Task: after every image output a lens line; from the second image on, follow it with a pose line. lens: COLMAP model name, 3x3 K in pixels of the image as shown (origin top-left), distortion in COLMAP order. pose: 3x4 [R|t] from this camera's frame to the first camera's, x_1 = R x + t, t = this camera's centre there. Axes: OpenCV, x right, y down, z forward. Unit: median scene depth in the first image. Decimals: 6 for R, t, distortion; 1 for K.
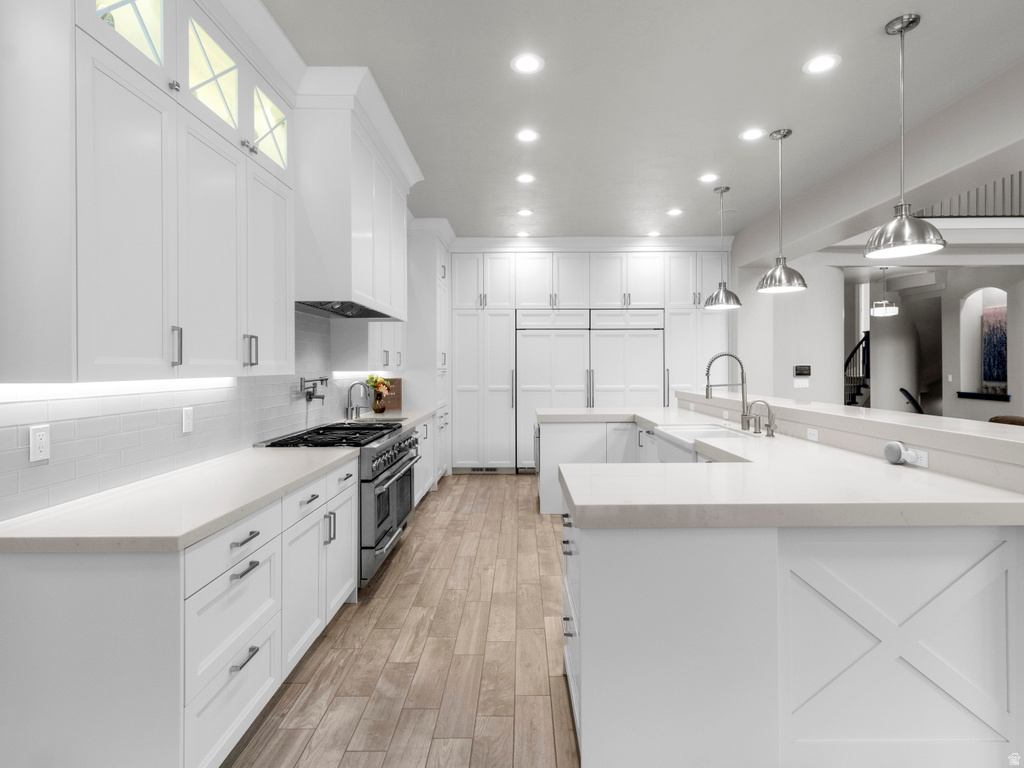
lens RADIAL K [[541.0, 0, 524.7], [0, 541.0, 359.0], [0, 0, 1]] dist [0.000555, 0.000307]
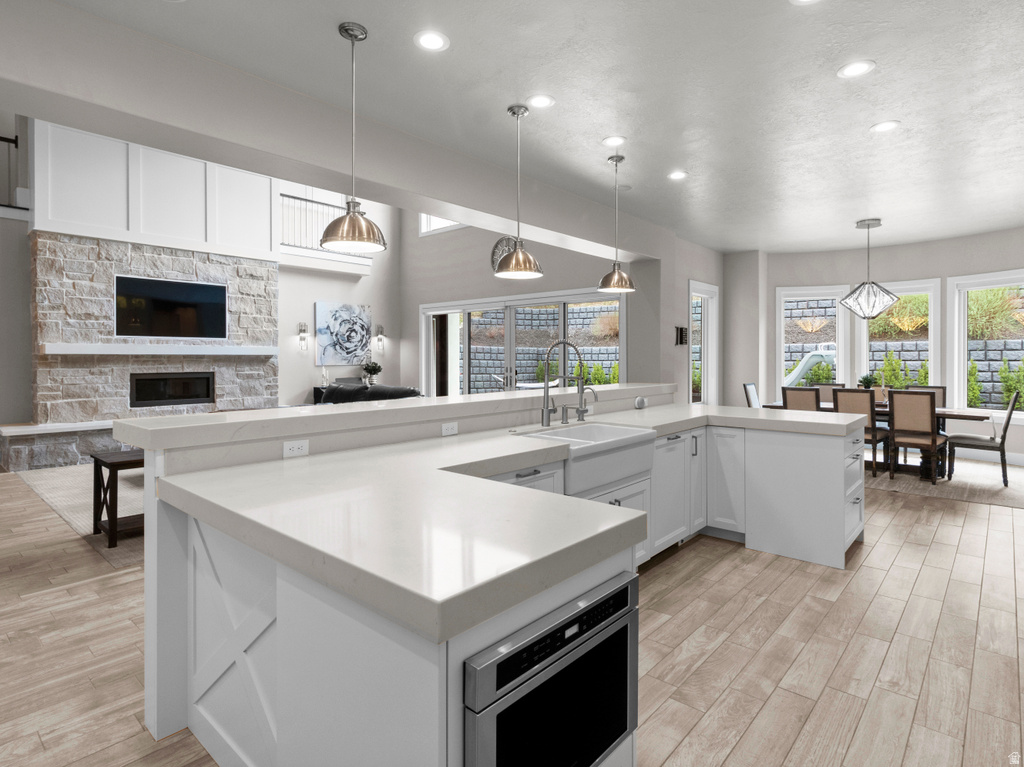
lens RADIAL K [[551.2, 0, 512.6], [0, 551.2, 370.4], [0, 0, 1]] dist [-0.000142, -0.001075]
pose [[-0.739480, -0.011356, 0.673083, -0.128346], [-0.005603, 0.999927, 0.010715, 0.022140], [-0.673155, 0.004153, -0.739490, 1.339758]]
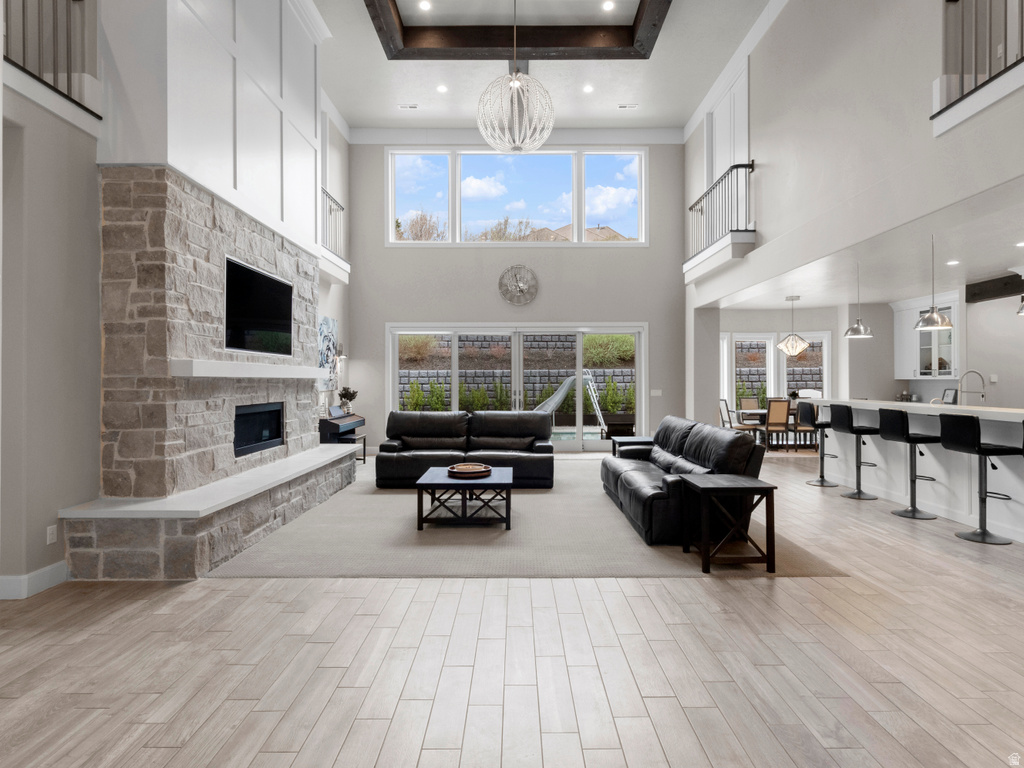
lens RADIAL K [[552.6, 0, 512.0], [0, 552.6, 384.0], [0, 0, 1]] dist [0.002270, 0.000477]
pose [[-0.999881, 0.009405, -0.012250, 1.306710], [0.009496, 0.999928, -0.007401, 0.024581], [0.012179, -0.007517, -0.999898, 1.993260]]
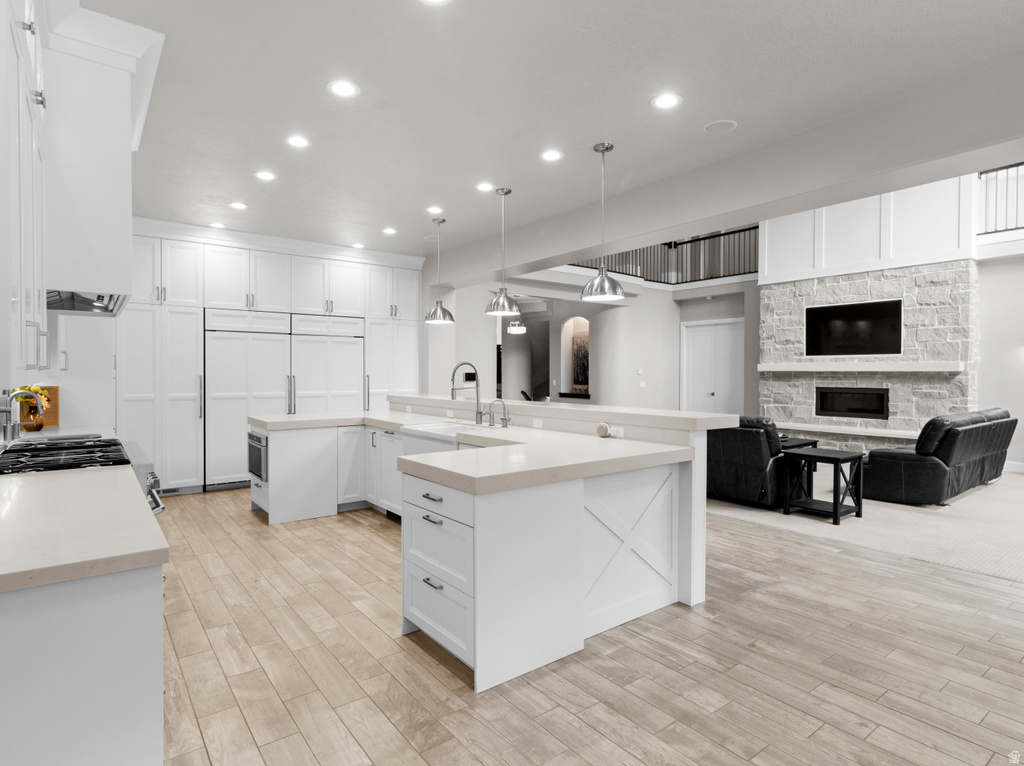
lens RADIAL K [[551.2, 0, 512.6], [0, 551.2, 369.9], [0, 0, 1]] dist [-0.000142, -0.001075]
pose [[0.797990, 0.008057, 0.602616, -0.232228], [-0.013382, 0.999901, 0.004351, -0.000234], [-0.602521, -0.011537, 0.798019, -0.045574]]
